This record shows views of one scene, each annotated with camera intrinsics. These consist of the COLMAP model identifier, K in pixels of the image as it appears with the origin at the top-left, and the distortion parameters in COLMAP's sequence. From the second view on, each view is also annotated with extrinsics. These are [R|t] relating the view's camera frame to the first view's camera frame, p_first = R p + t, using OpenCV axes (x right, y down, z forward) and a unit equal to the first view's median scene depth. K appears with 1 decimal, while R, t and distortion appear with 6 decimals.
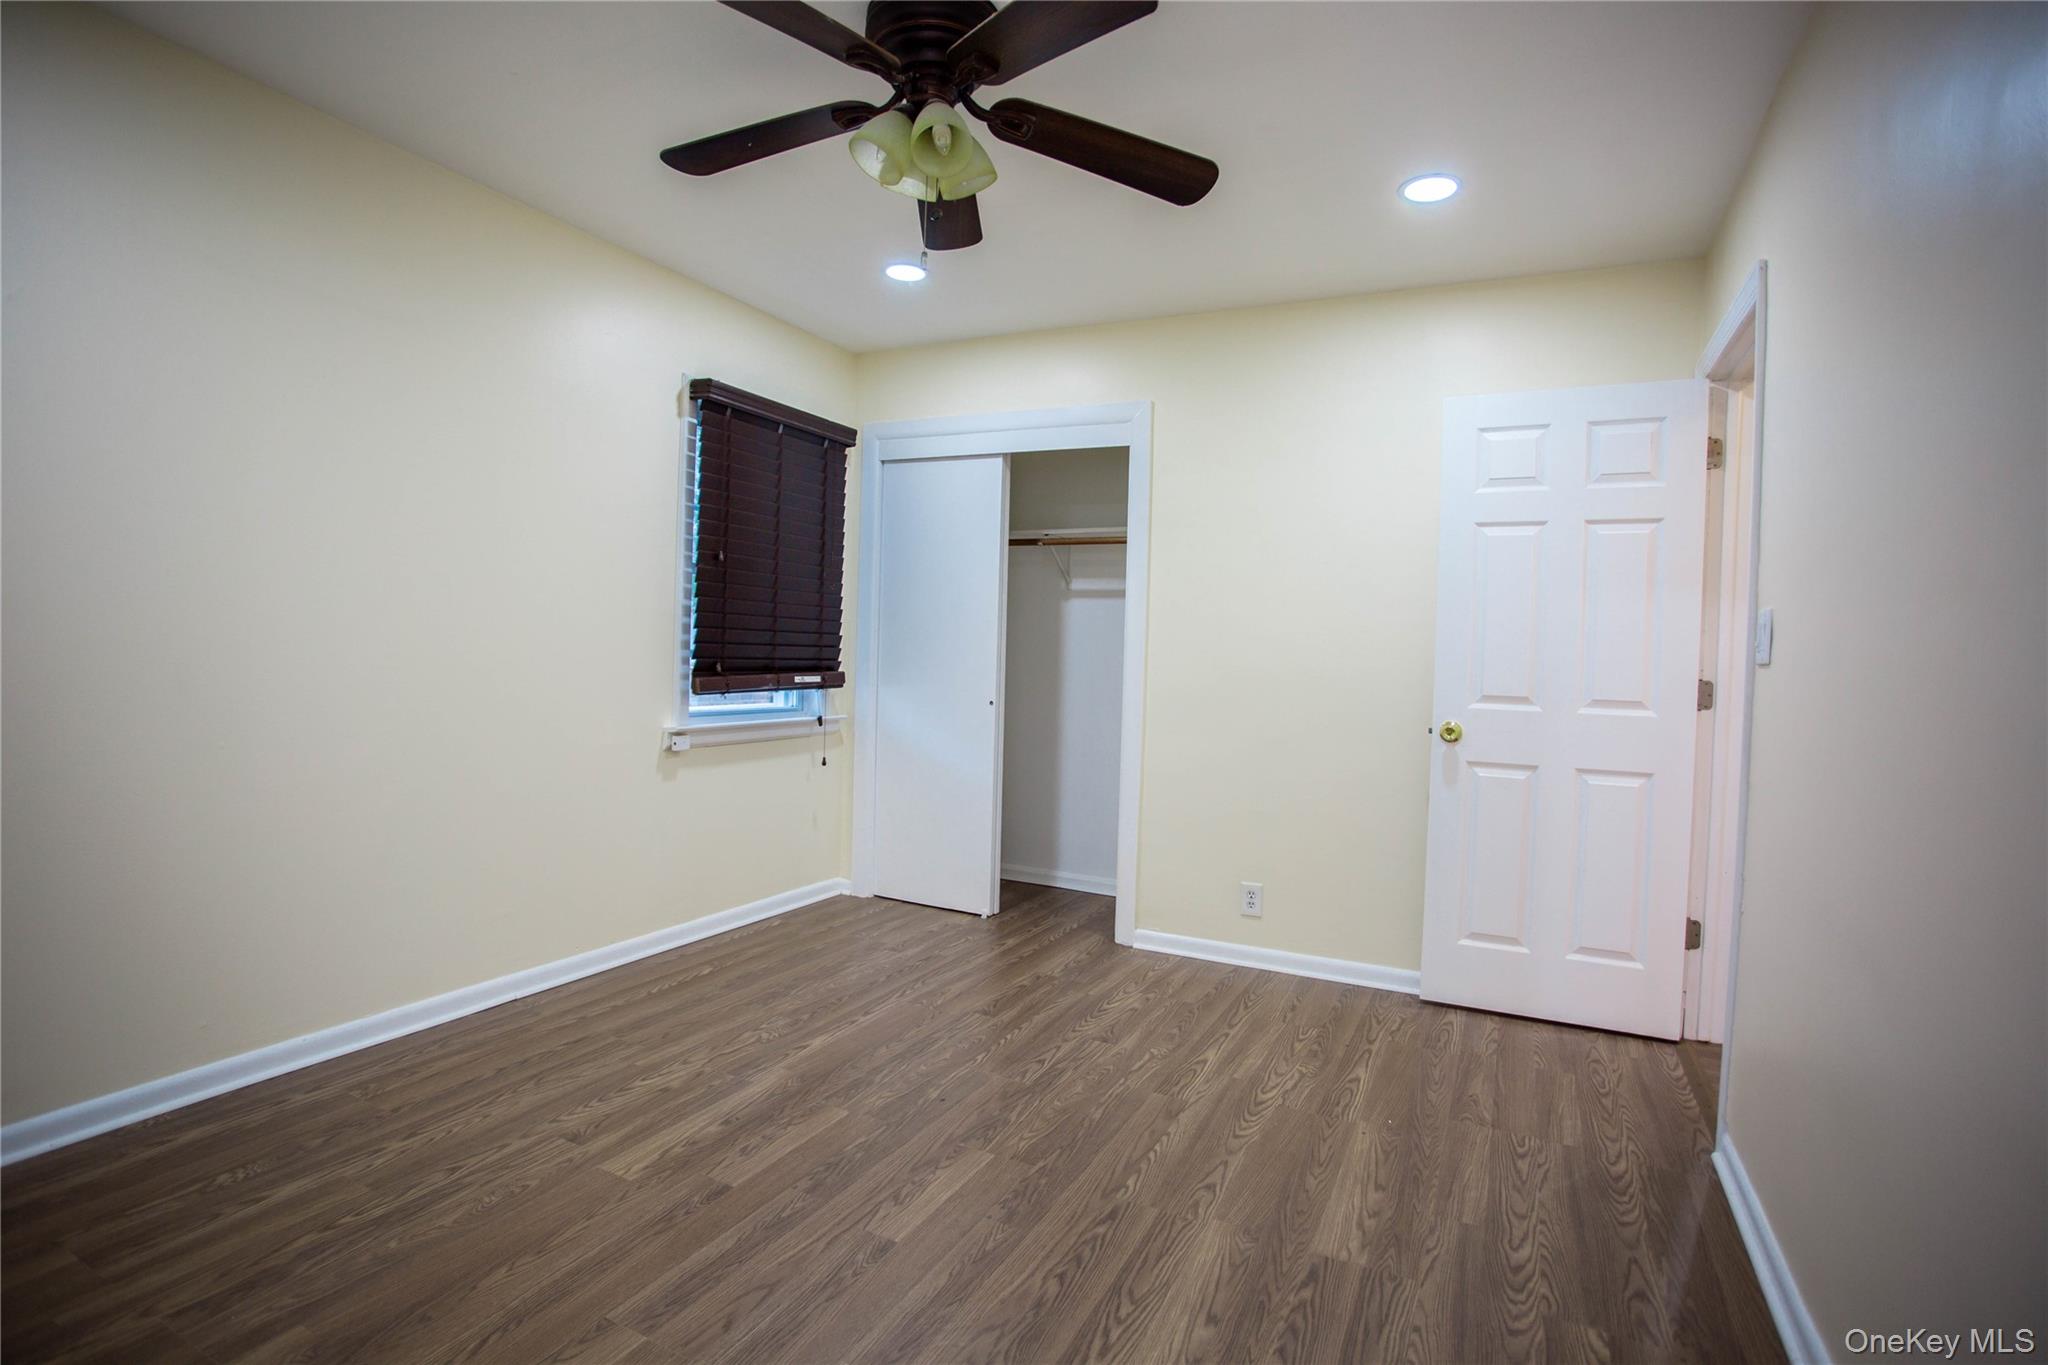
lens RADIAL K [[993.1, 0, 1021.3], [0, 993.1, 675.3], [0, 0, 1]] dist [-0.082067, 0.040810]
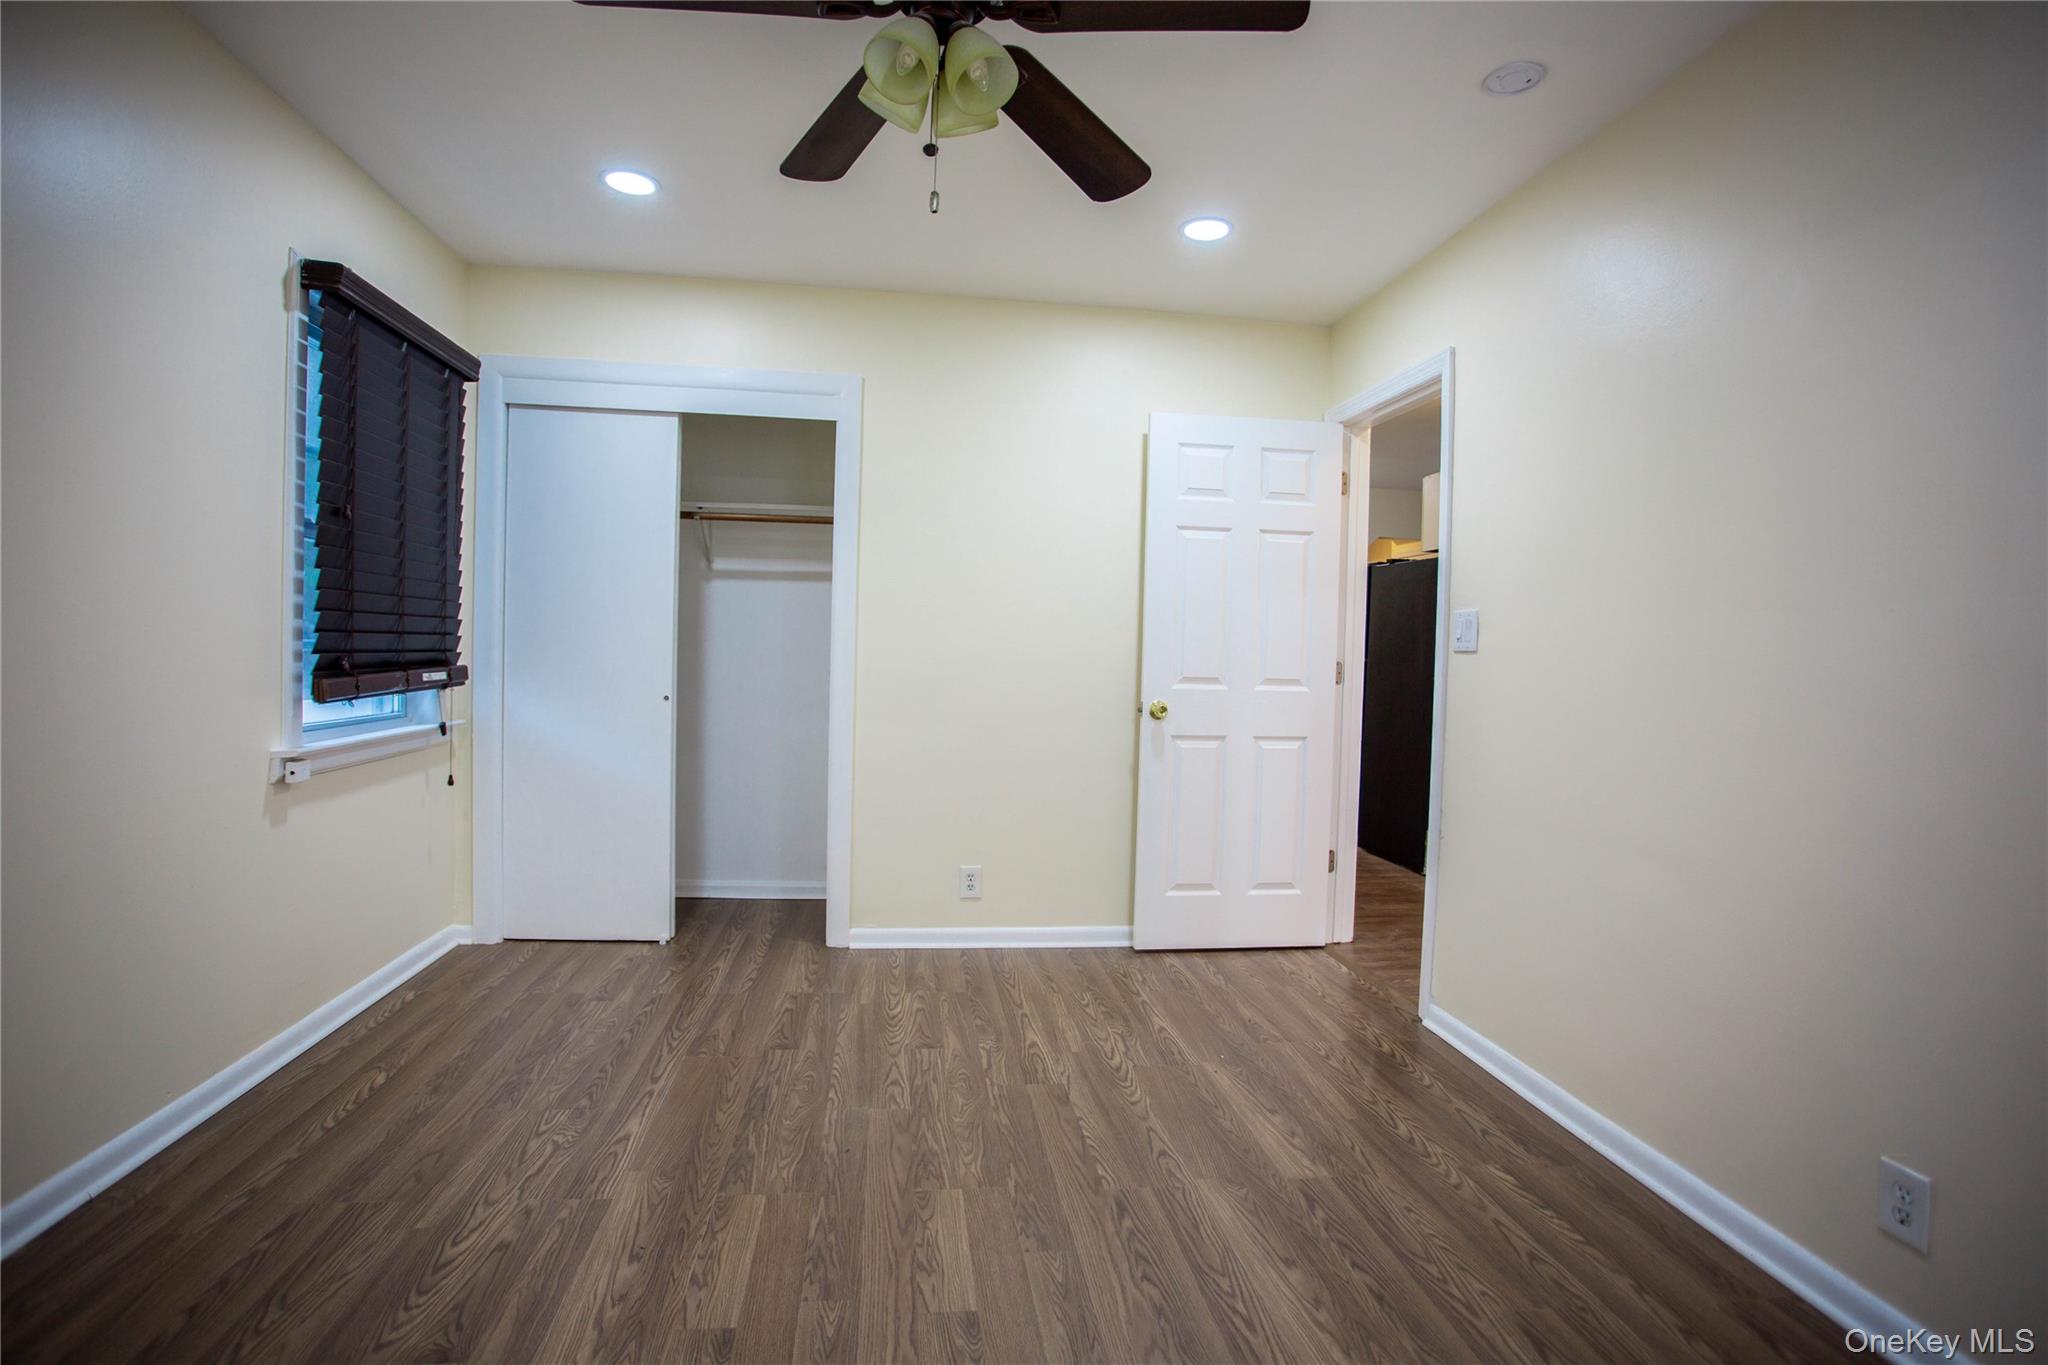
lens RADIAL K [[993.1, 0, 1021.3], [0, 993.1, 675.3], [0, 0, 1]] dist [-0.082067, 0.040810]
pose [[0.826070, -0.024471, 0.563036, -0.318978], [0.012445, 0.999605, 0.025187, -0.012482], [-0.563430, -0.013799, 0.826048, 0.137027]]
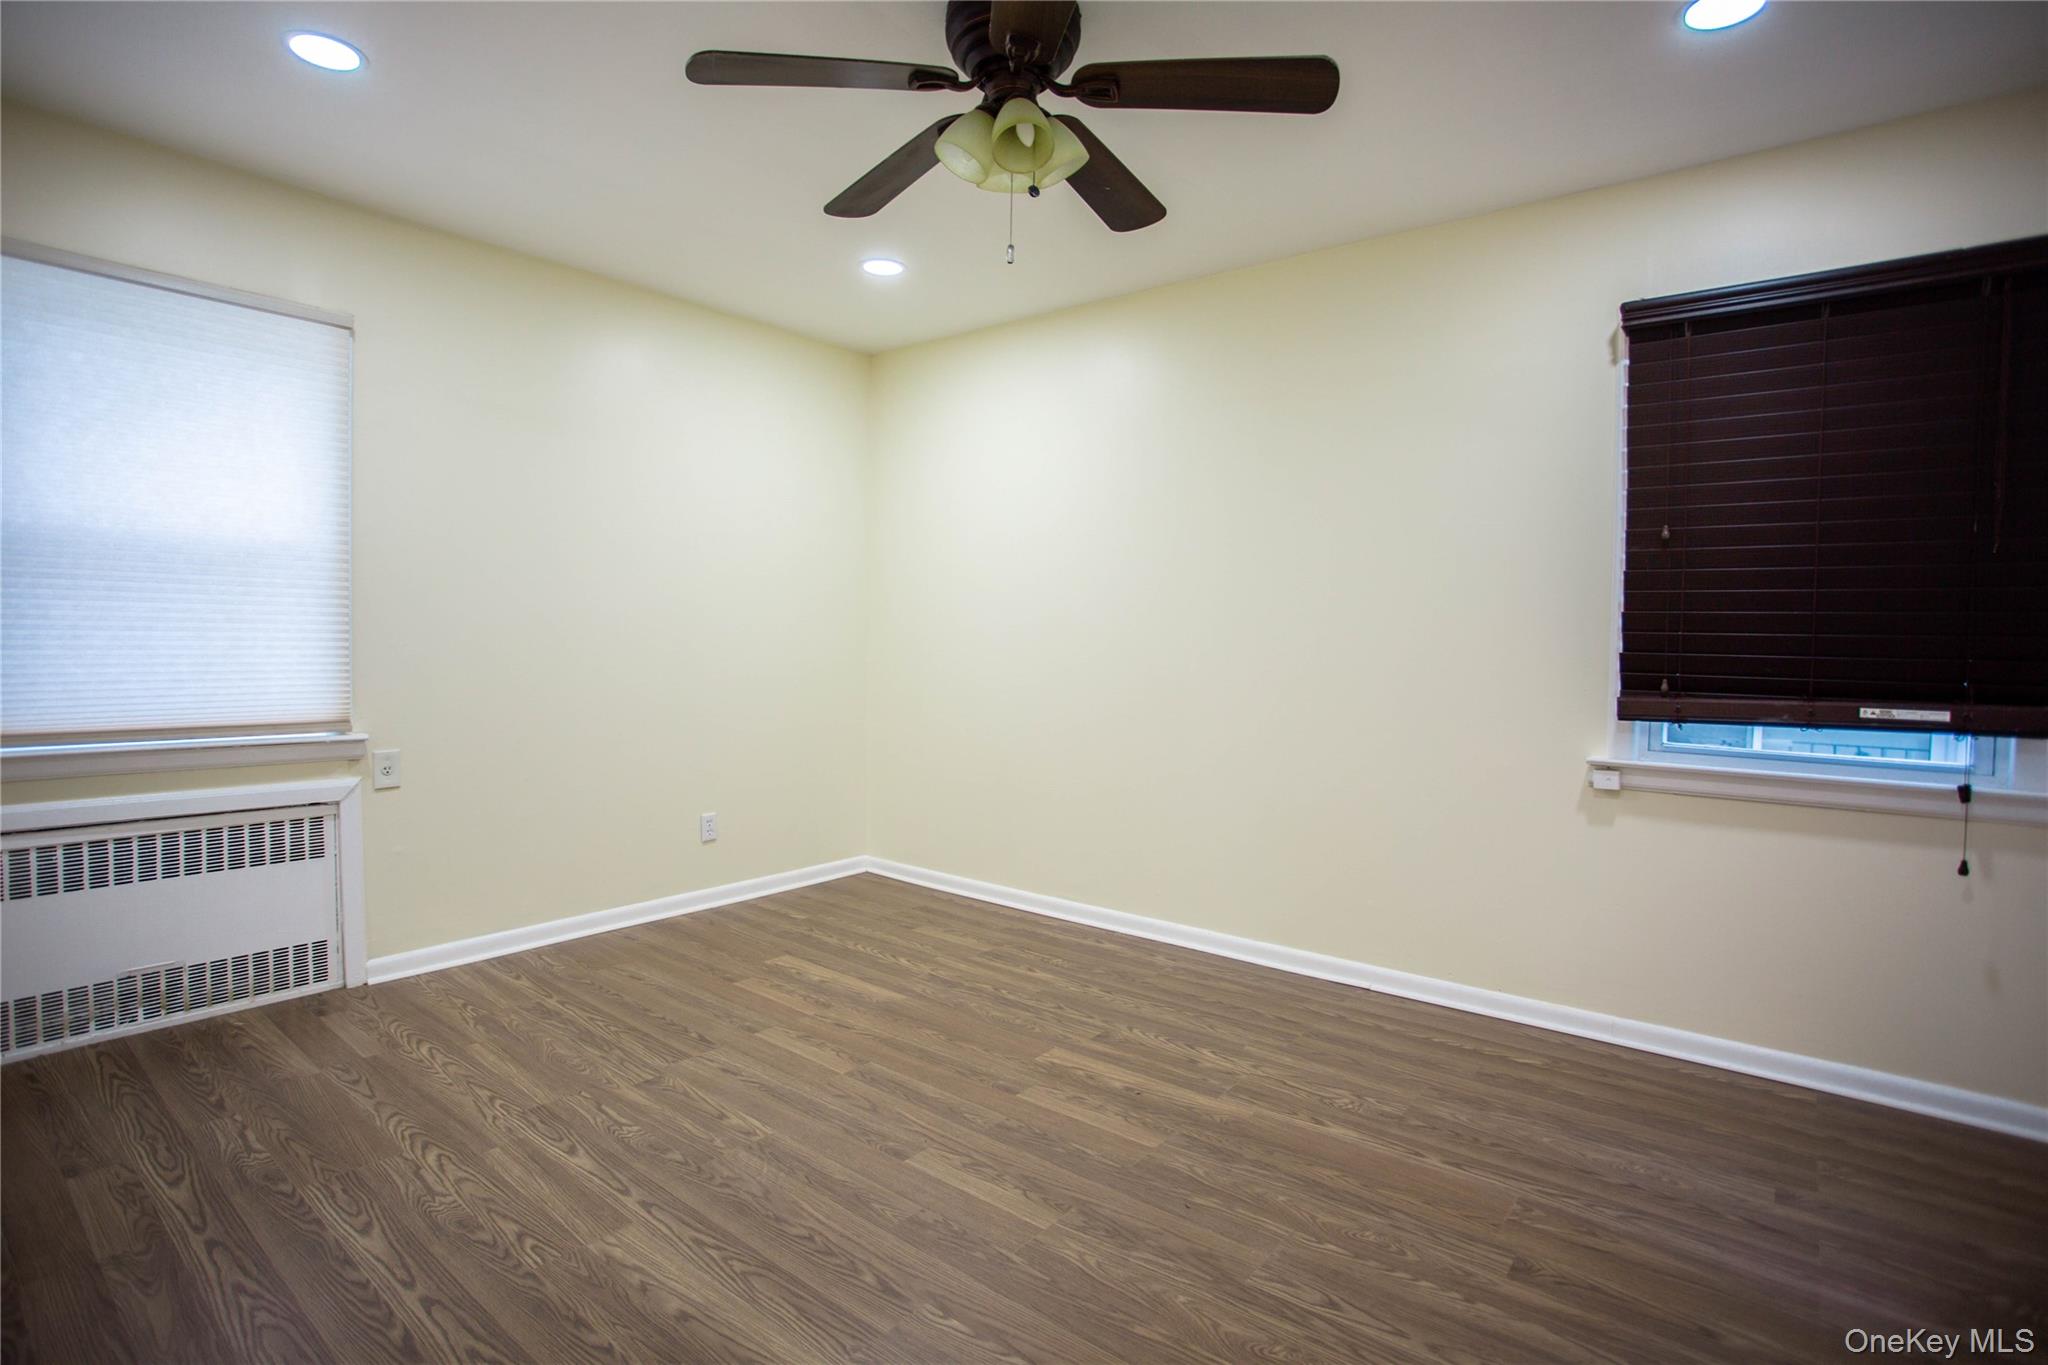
lens RADIAL K [[993.1, 0, 1021.3], [0, 993.1, 675.3], [0, 0, 1]] dist [-0.082067, 0.040810]
pose [[-0.204795, 0.002517, -0.978802, 0.527026], [-0.047655, 0.998785, 0.012539, -0.001672], [0.977644, 0.049213, -0.204426, 0.736203]]
